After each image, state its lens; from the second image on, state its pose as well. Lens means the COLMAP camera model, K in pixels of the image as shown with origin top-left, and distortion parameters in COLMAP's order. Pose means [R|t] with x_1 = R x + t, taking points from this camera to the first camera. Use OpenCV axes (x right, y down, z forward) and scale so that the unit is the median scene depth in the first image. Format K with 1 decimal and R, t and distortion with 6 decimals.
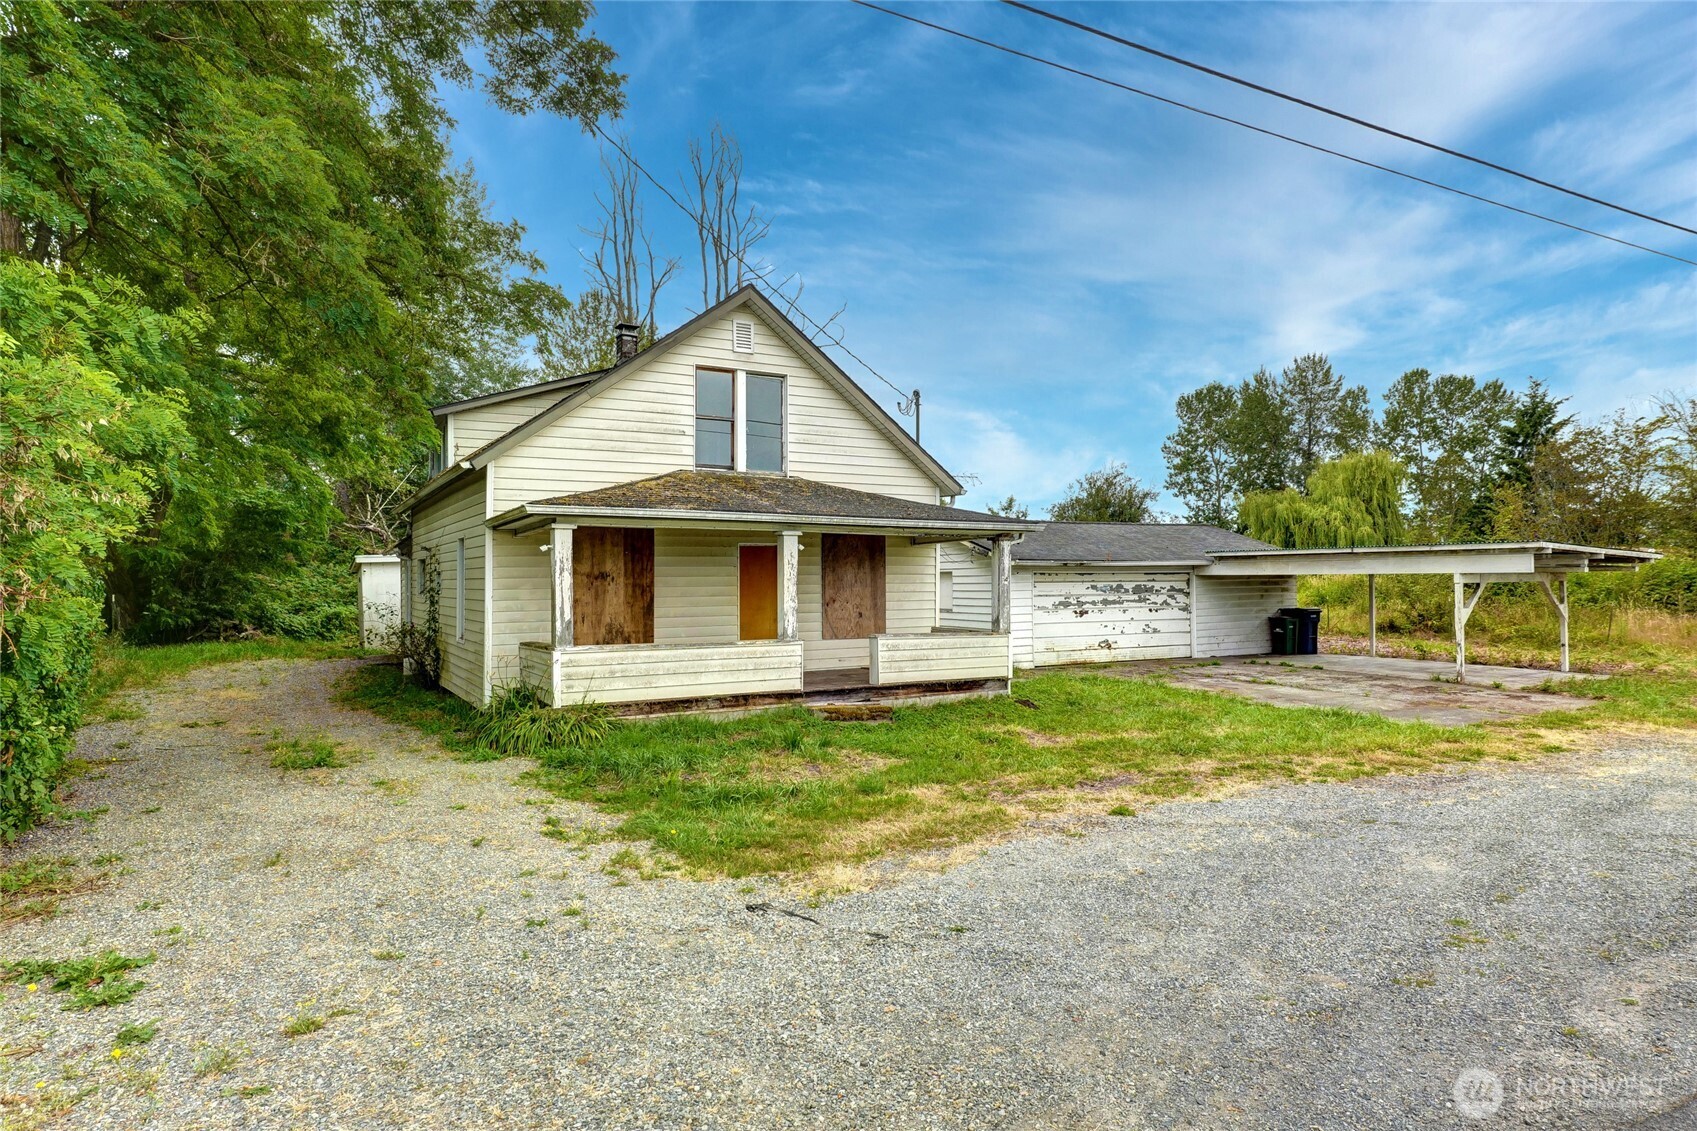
lens RADIAL K [[1012.5, 0, 848.3], [0, 1012.5, 582.6], [0, 0, 1]] dist [0.001783, 0.000197]
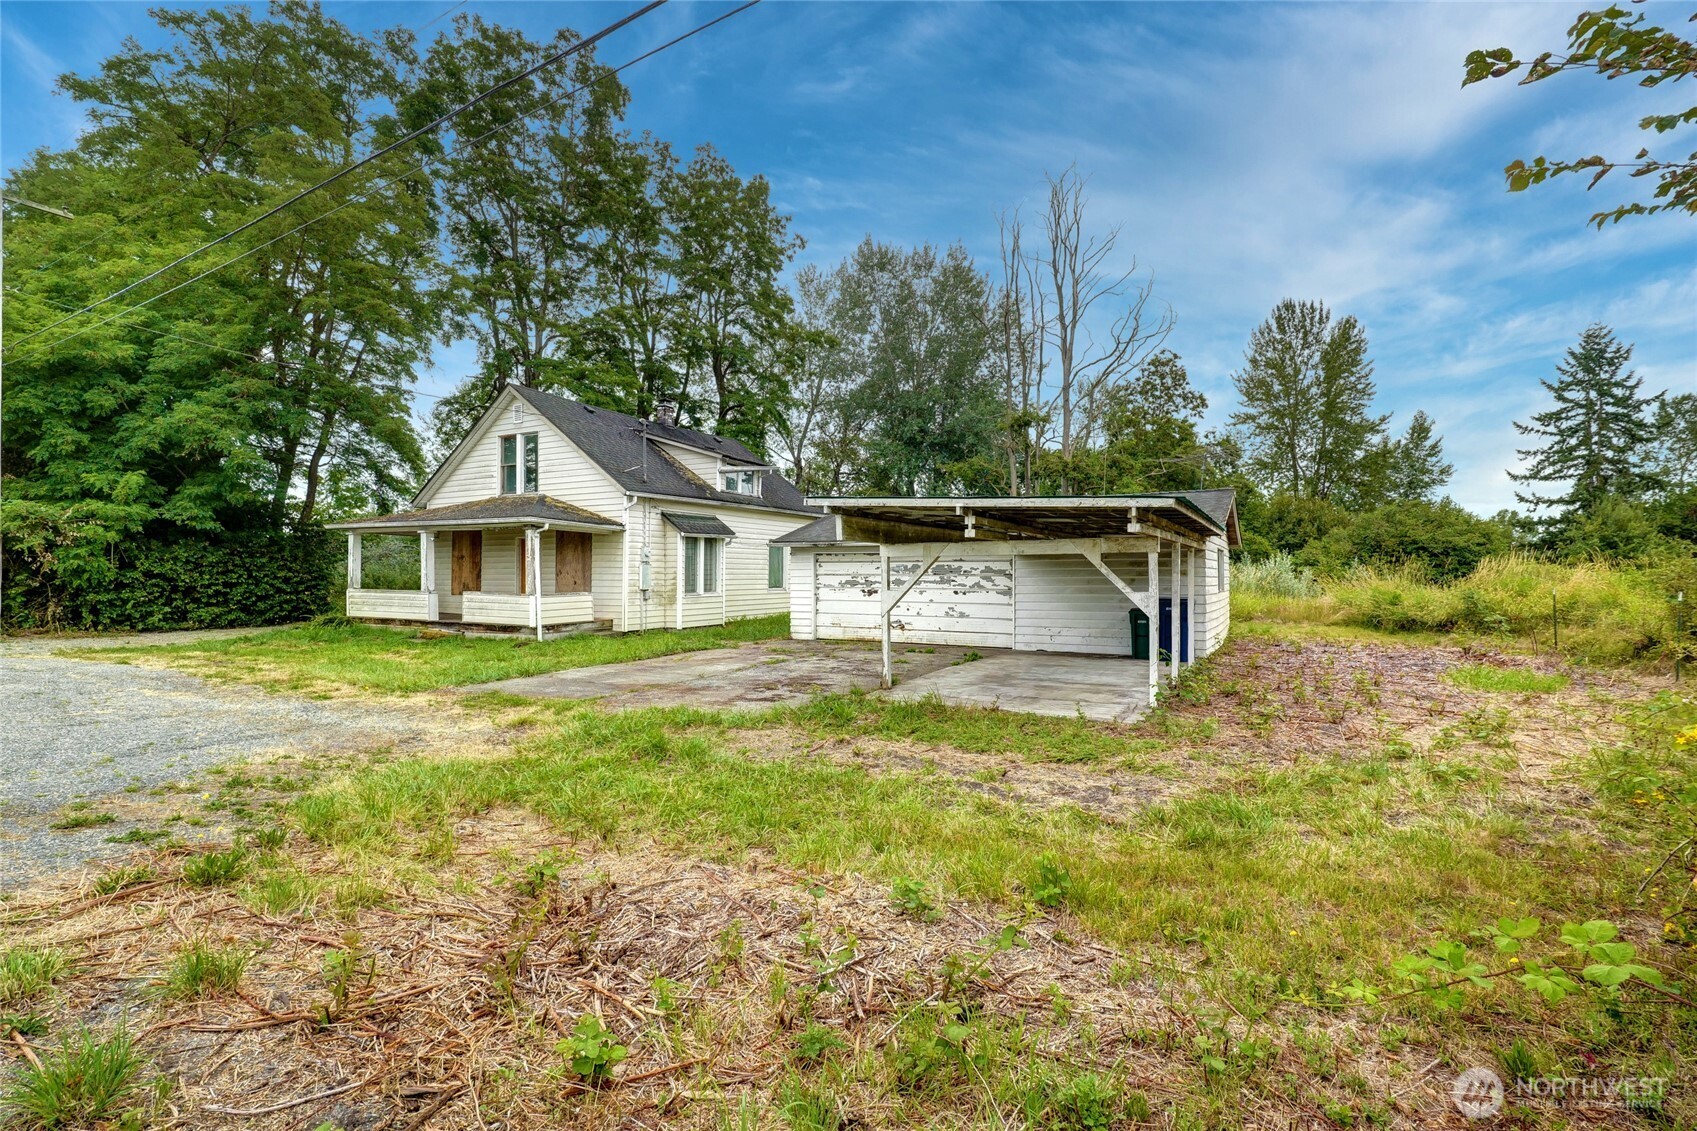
lens RADIAL K [[752.8, 0, 848.5], [0, 752.8, 565.5], [0, 0, 1]] dist [-0.000361, -0.000002]
pose [[0.514939, -0.006662, -0.857201, 1.191616], [-0.010581, 0.999844, -0.014127, 0.018771], [0.857161, 0.016345, 0.514788, 0.788492]]
